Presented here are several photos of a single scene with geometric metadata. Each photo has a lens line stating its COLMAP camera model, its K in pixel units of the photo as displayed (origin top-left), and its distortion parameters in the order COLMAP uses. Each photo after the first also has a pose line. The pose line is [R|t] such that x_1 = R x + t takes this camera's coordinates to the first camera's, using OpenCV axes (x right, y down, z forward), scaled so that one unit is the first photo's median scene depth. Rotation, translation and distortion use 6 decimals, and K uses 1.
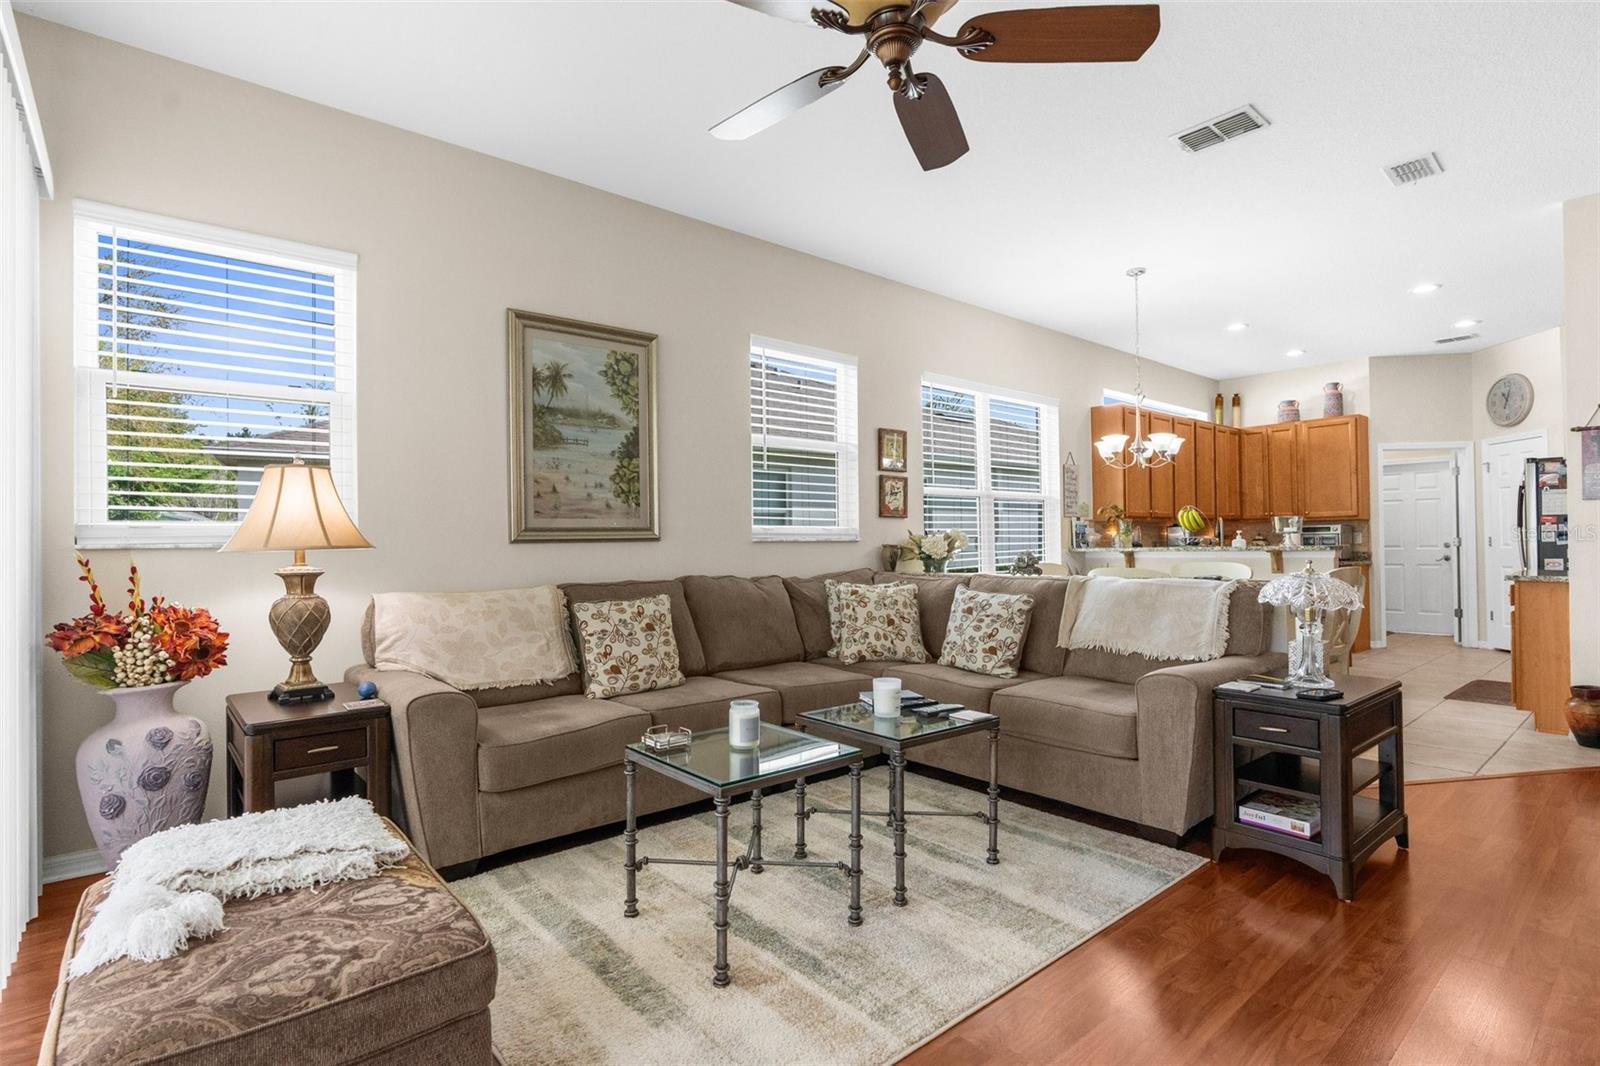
lens RADIAL K [[766.8, 0, 796.6], [0, 766.8, 532.2], [0, 0, 1]] dist [-0.001991, 0.001373]
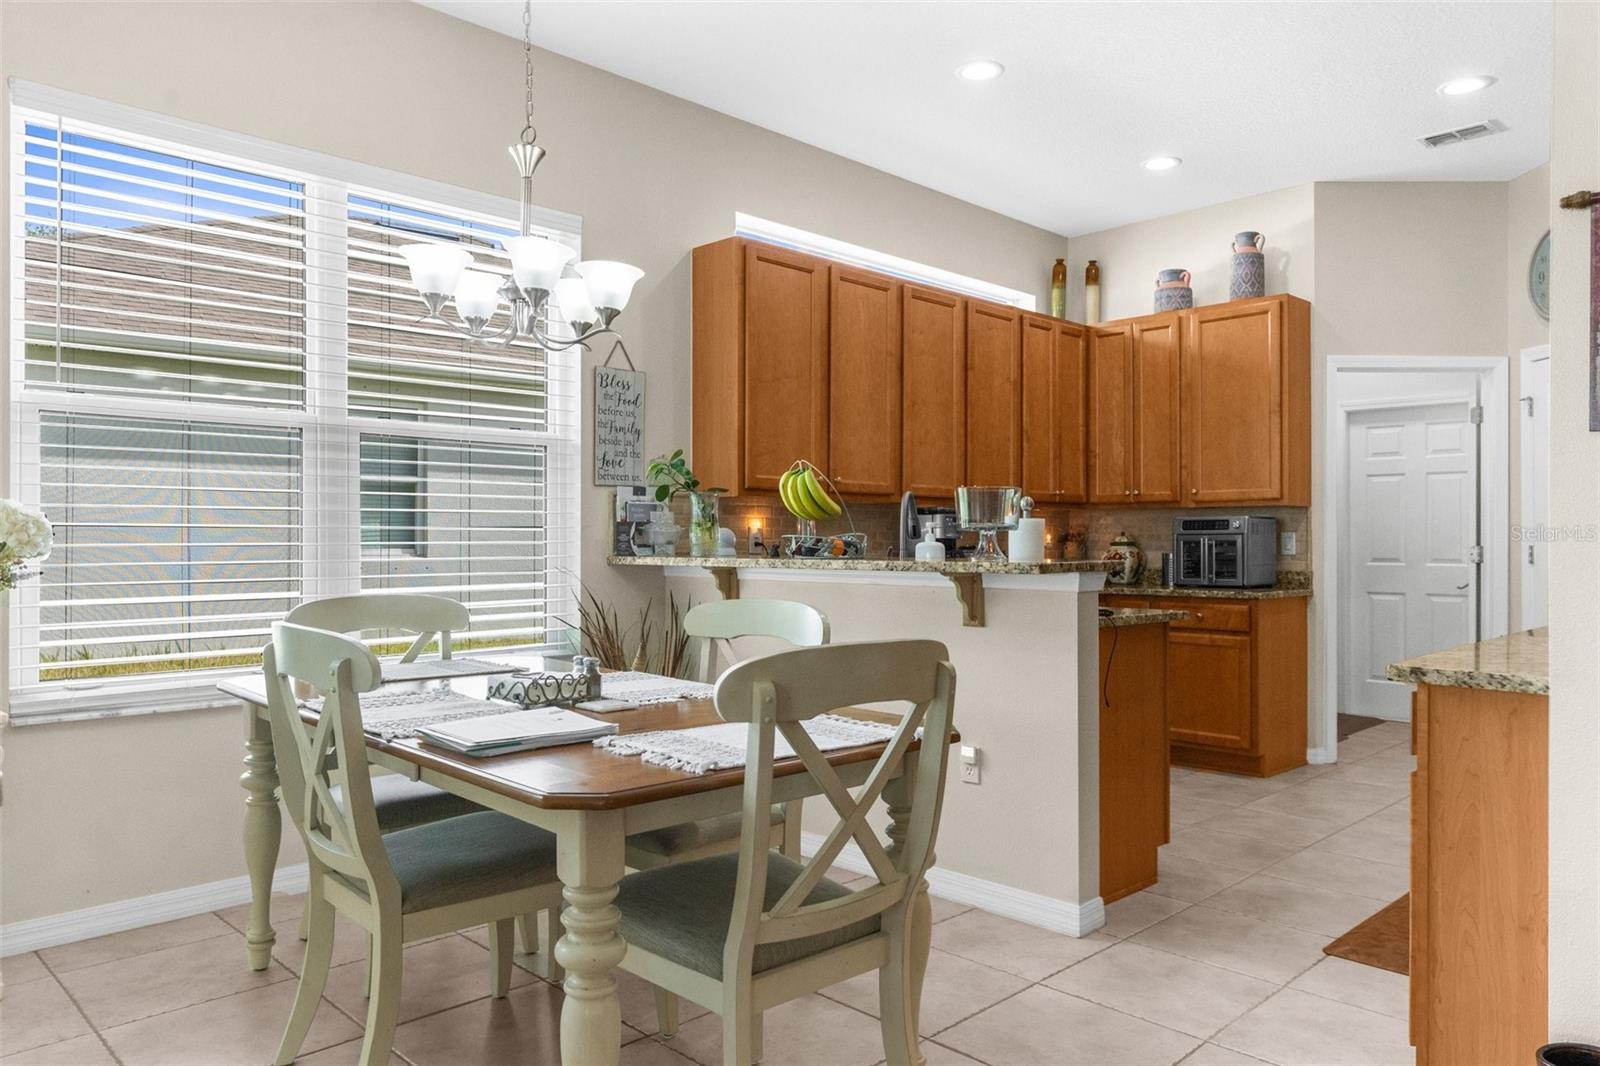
lens RADIAL K [[1103.5, 0, 785.6], [0, 1103.5, 527.6], [0, 0, 1]] dist [-0.009060, 0.012547]
pose [[0.997183, 0.016064, 0.073271, 0.404077], [-0.016311, 0.999863, 0.002772, 0.000538], [-0.073216, -0.003959, 0.997308, 0.350471]]
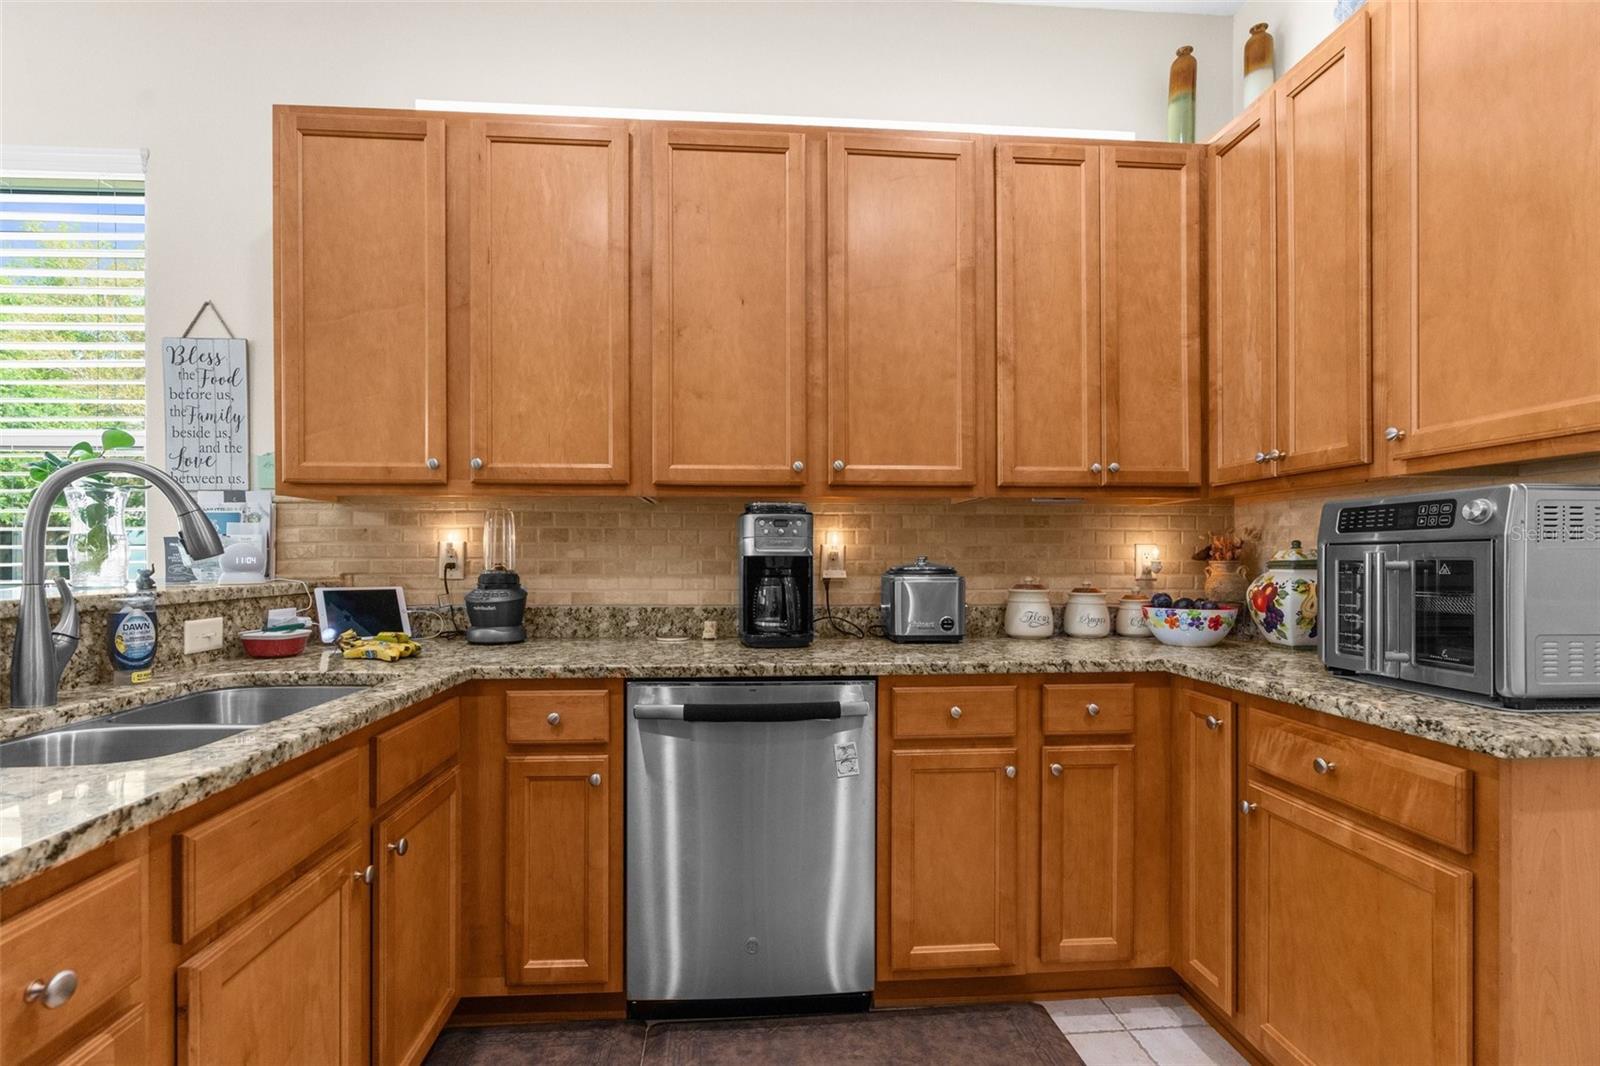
lens RADIAL K [[733.1, 0, 786.4], [0, 733.1, 559.2], [0, 0, 1]] dist [-0.007921, 0.002352]
pose [[0.814265, 0.014832, -0.580304, 0.754017], [0.000644, 0.999650, 0.026453, 0.001889], [0.580493, -0.021913, 0.813970, 0.879573]]
